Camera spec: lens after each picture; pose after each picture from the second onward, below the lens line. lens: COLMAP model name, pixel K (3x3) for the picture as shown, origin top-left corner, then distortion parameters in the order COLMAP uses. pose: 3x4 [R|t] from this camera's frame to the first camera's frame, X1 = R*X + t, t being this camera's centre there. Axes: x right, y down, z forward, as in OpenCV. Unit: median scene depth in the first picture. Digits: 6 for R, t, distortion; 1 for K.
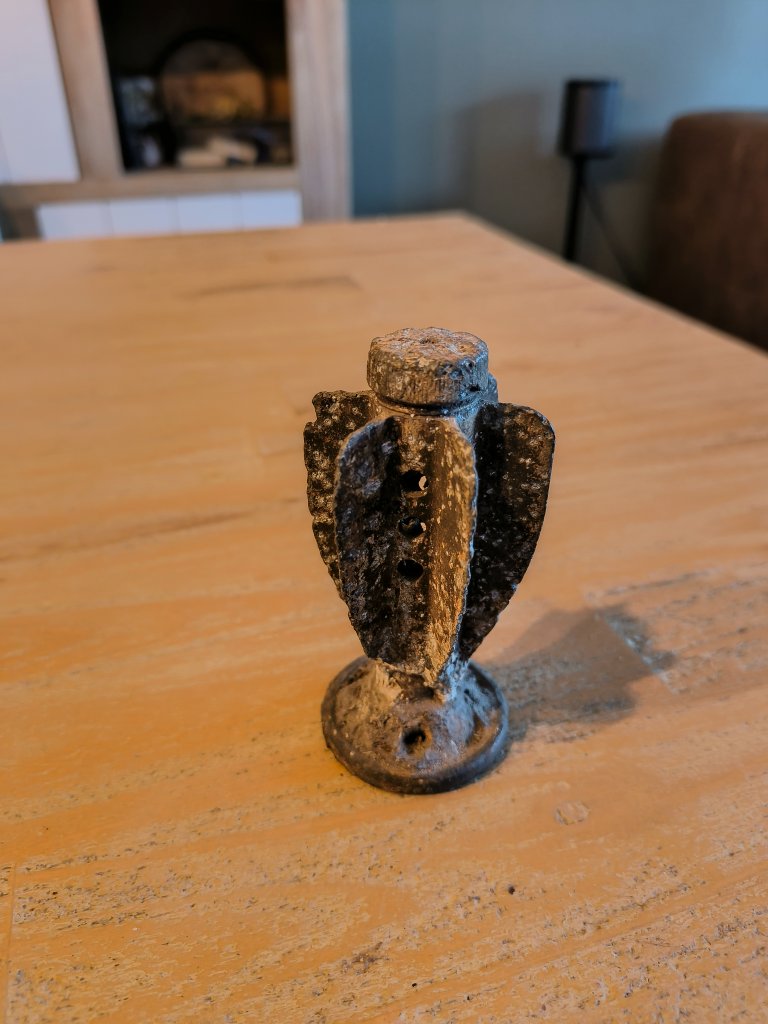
lens RADIAL K [[734.3, 0, 384.0], [0, 734.3, 512.0], [0, 0, 1]] dist [-0.018600, 0.006669]
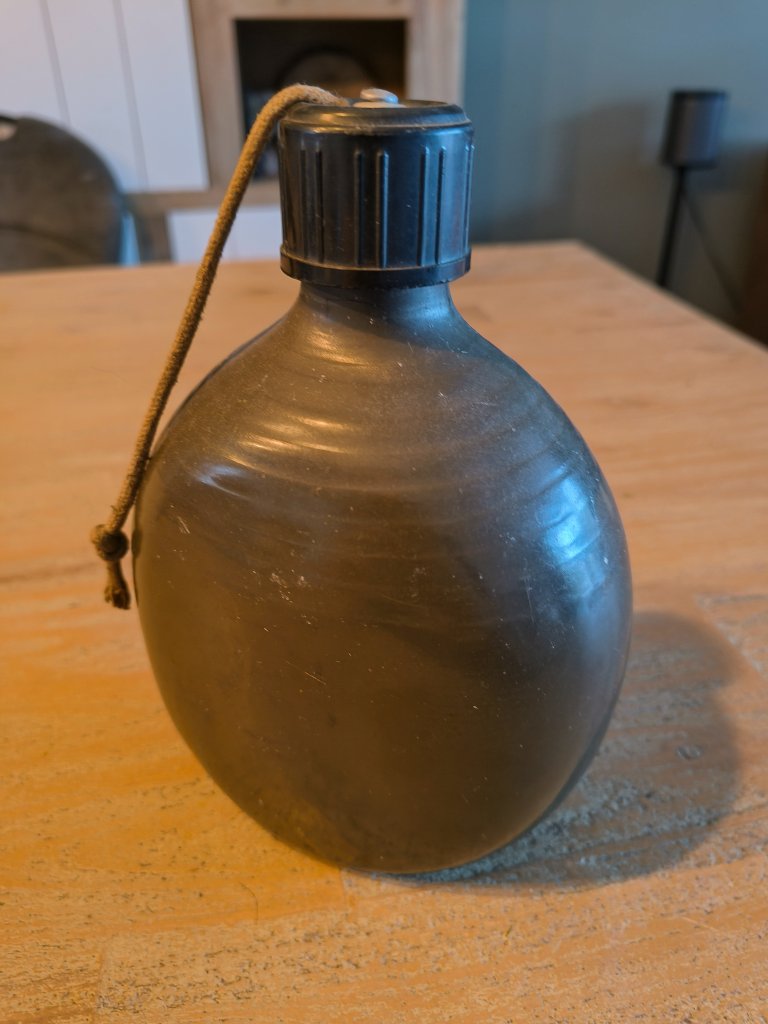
lens RADIAL K [[734.3, 0, 384.0], [0, 734.3, 512.0], [0, 0, 1]] dist [-0.018600, 0.006669]
pose [[0.994336, 0.054126, -0.091465, -0.136643], [-0.052746, 0.998456, 0.017434, -0.031314], [0.092267, -0.012511, 0.995656, -0.280343]]
